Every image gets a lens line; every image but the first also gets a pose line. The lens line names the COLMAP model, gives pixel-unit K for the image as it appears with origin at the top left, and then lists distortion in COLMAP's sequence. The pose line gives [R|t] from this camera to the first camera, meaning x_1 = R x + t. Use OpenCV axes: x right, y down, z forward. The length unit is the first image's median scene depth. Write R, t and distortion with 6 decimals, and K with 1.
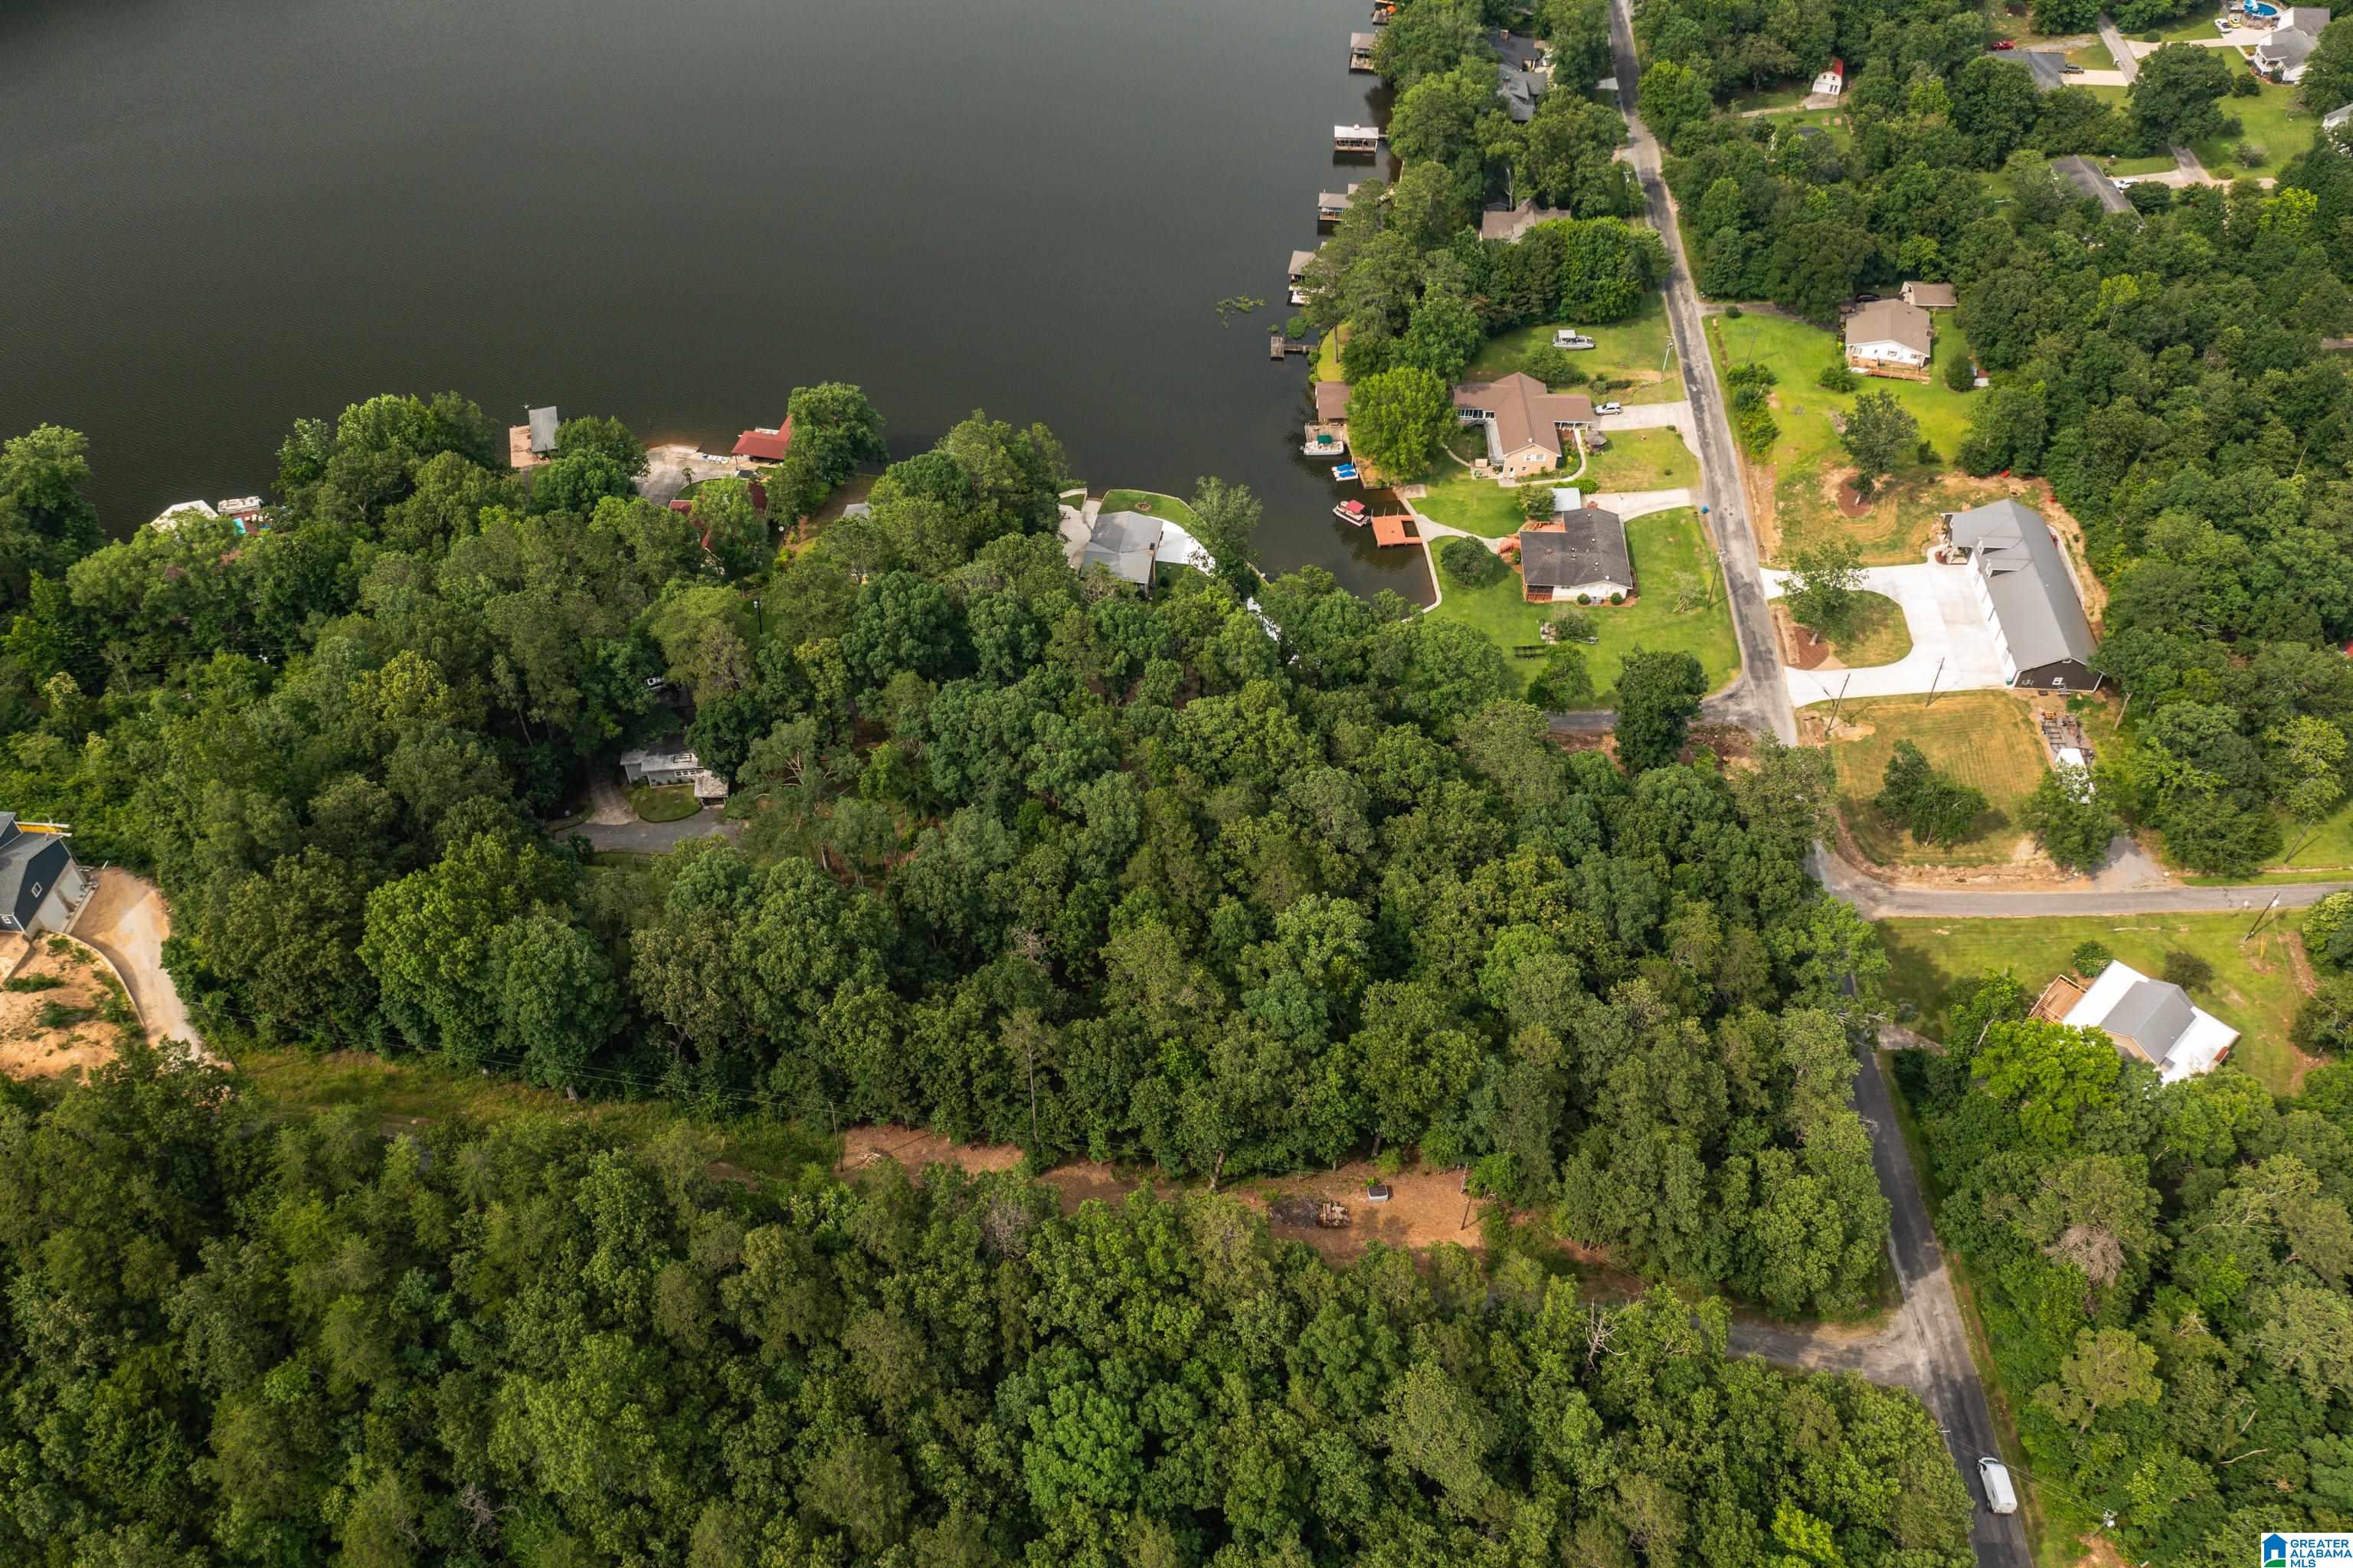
lens RADIAL K [[1853.5, 0, 1167.0], [0, 1853.5, 808.1], [0, 0, 1]] dist [-0.025062, 0.011075]
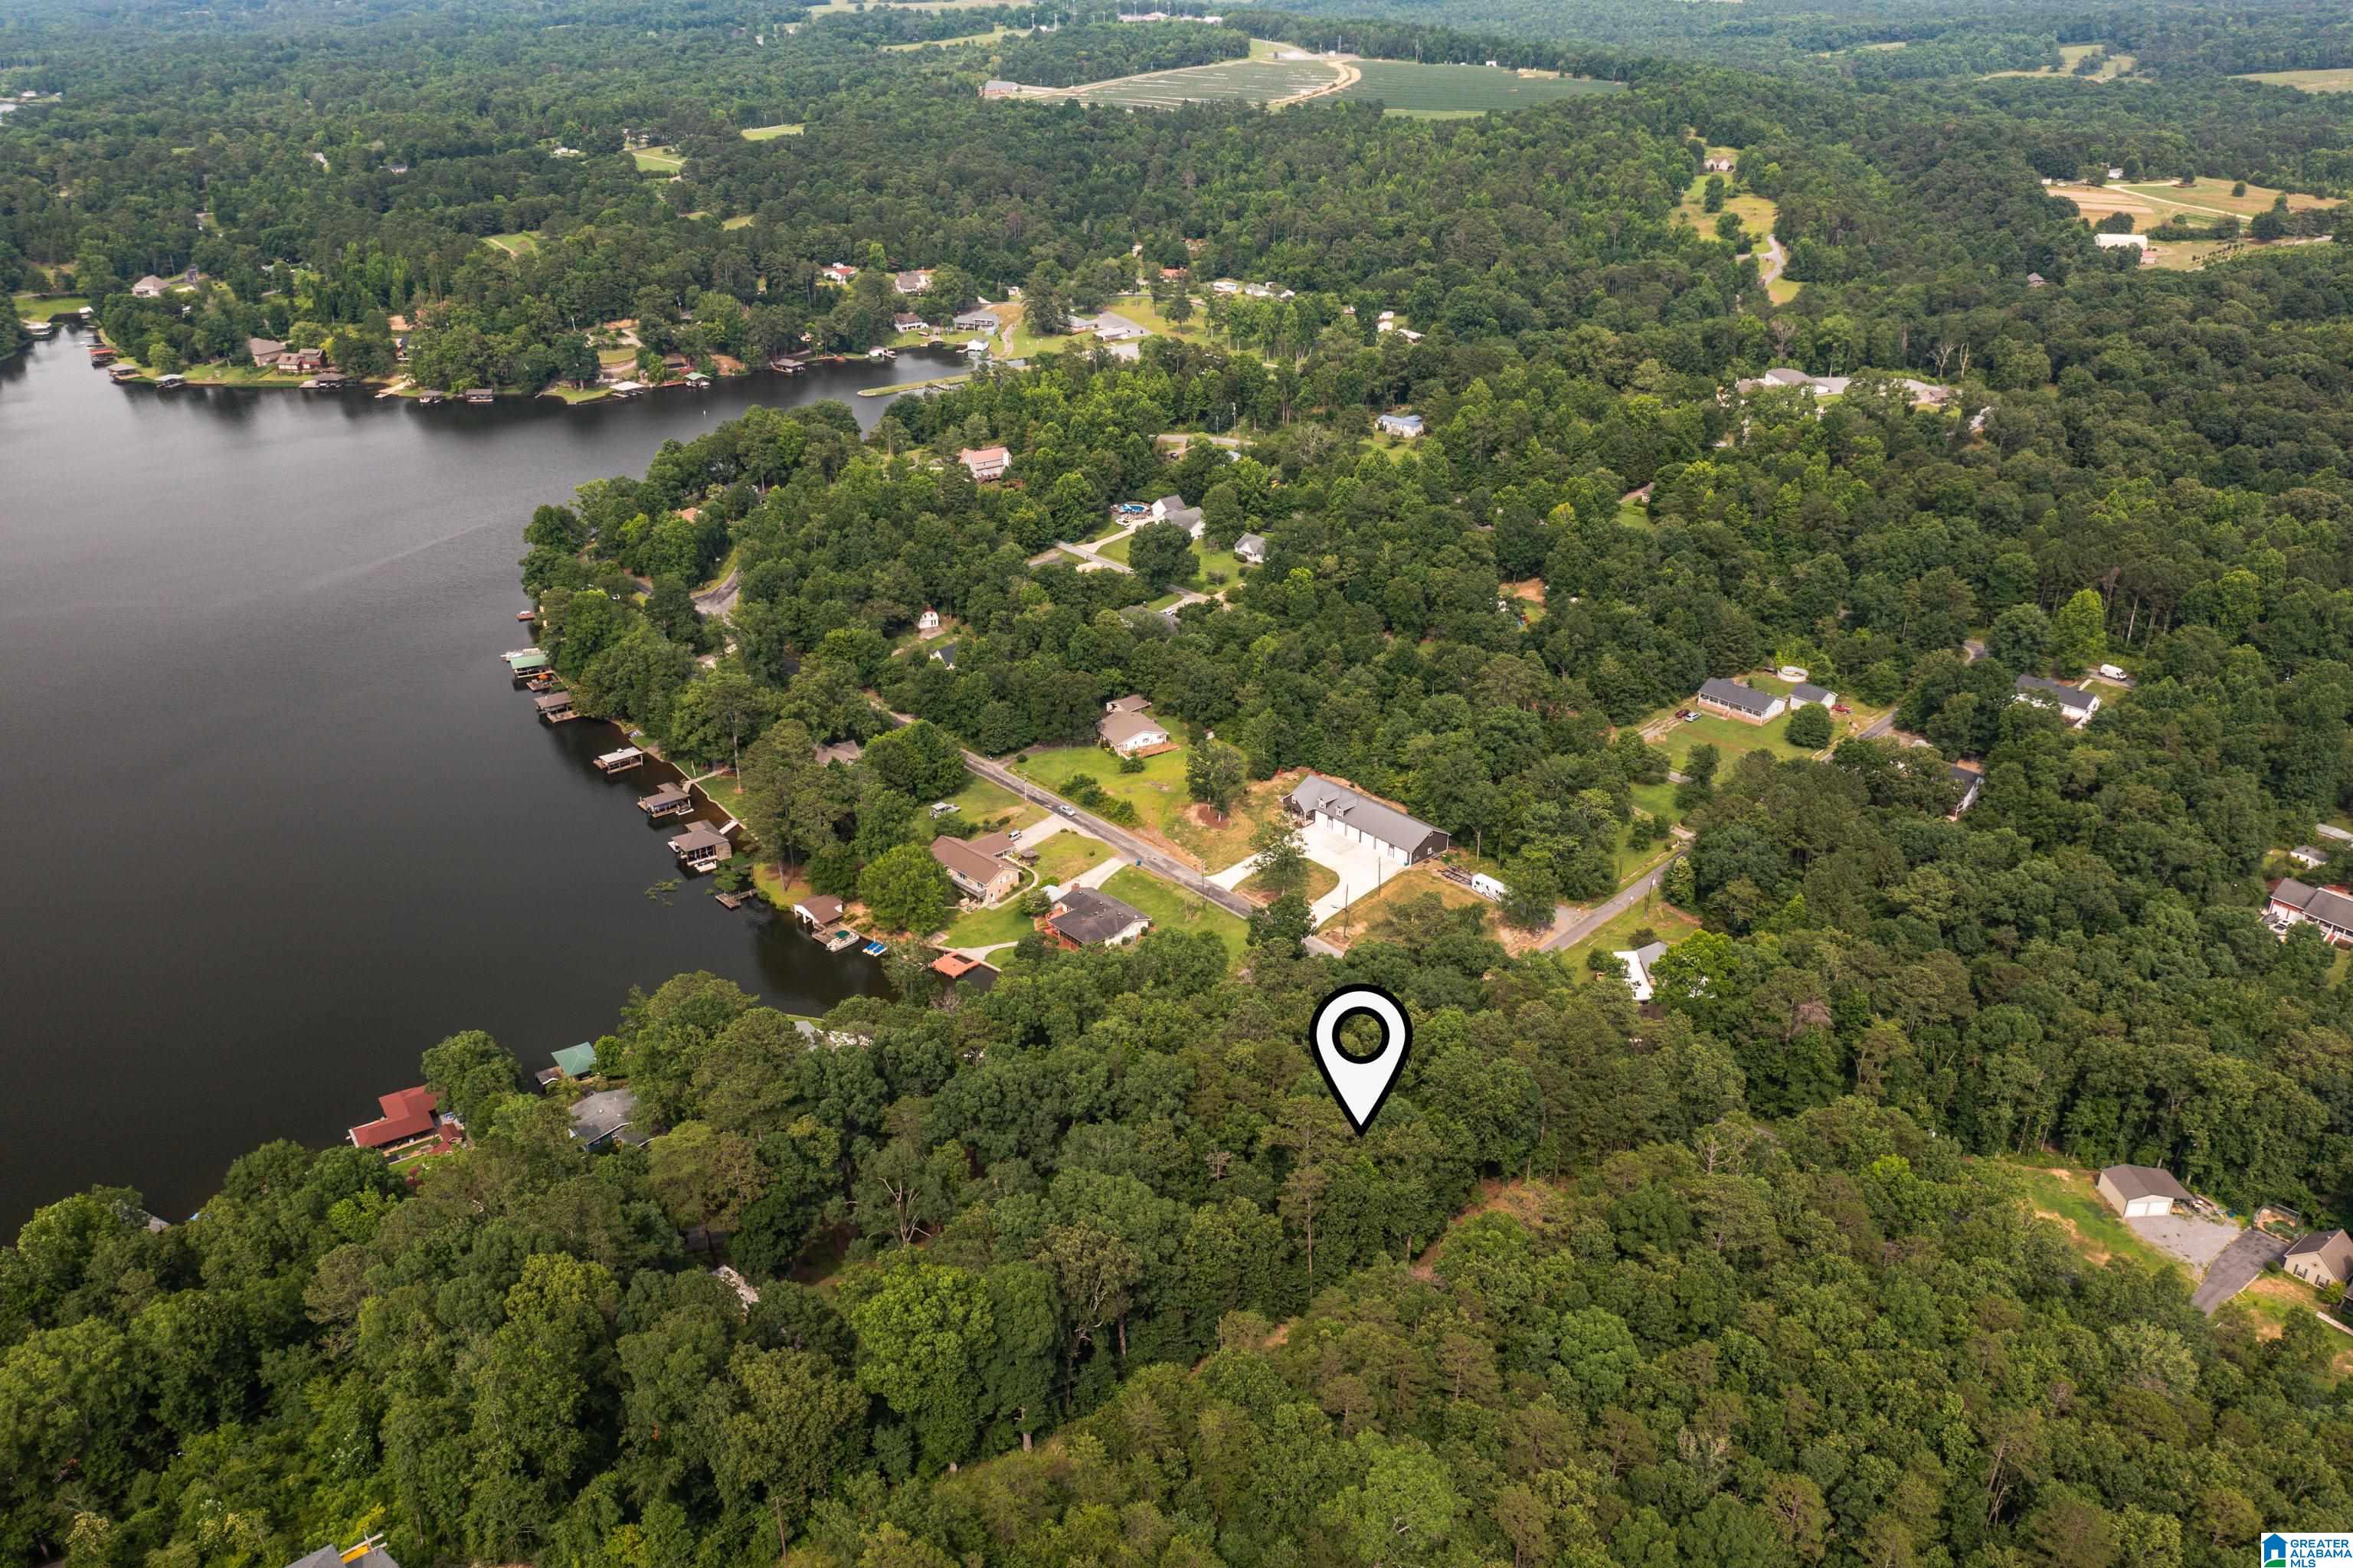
lens RADIAL K [[1853.5, 0, 1169.4], [0, 1853.5, 800.9], [0, 0, 1]] dist [-0.025062, 0.011075]
pose [[0.704636, -0.295822, 0.644963, -0.558692], [0.511201, 0.842014, -0.172296, 0.042335], [-0.492099, 0.451112, 0.744538, -0.014905]]
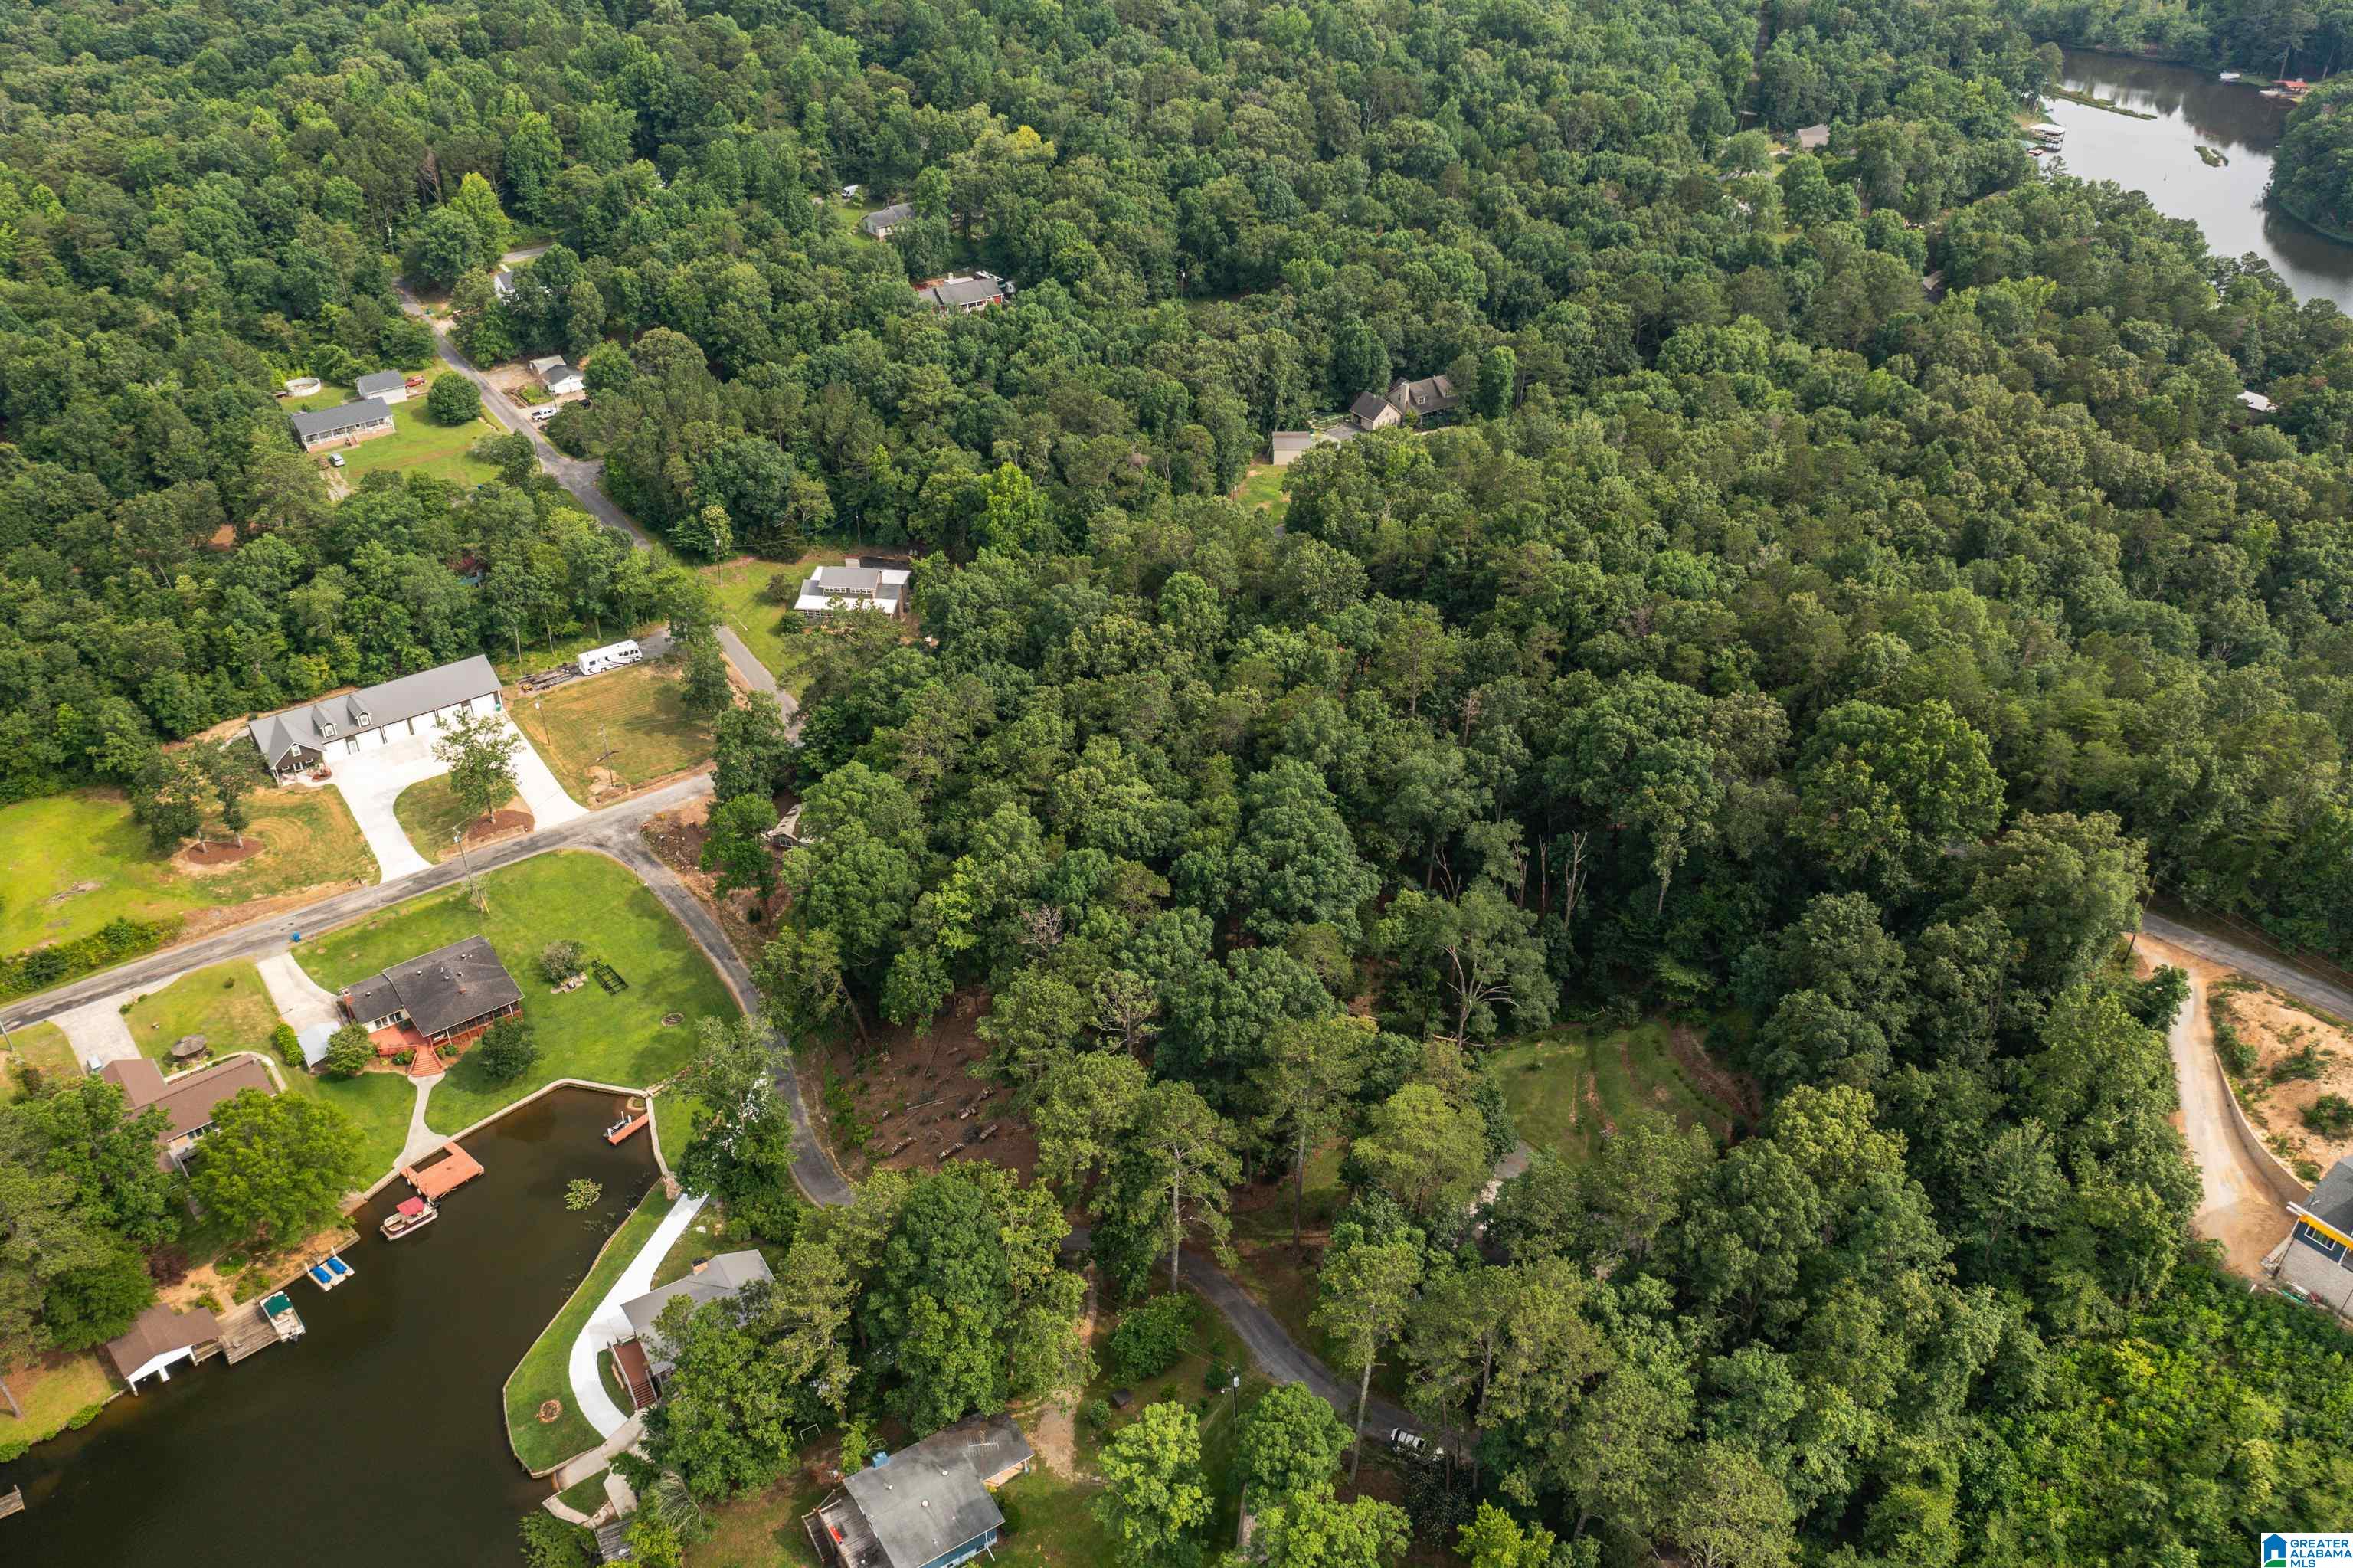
lens RADIAL K [[1853.5, 0, 1187.1], [0, 1853.5, 804.1], [0, 0, 1]] dist [-0.025062, 0.011075]
pose [[-0.659729, -0.414146, 0.627089, -0.495839], [0.543349, 0.313595, 0.778736, -0.640723], [-0.519163, 0.854483, 0.018138, 0.759631]]
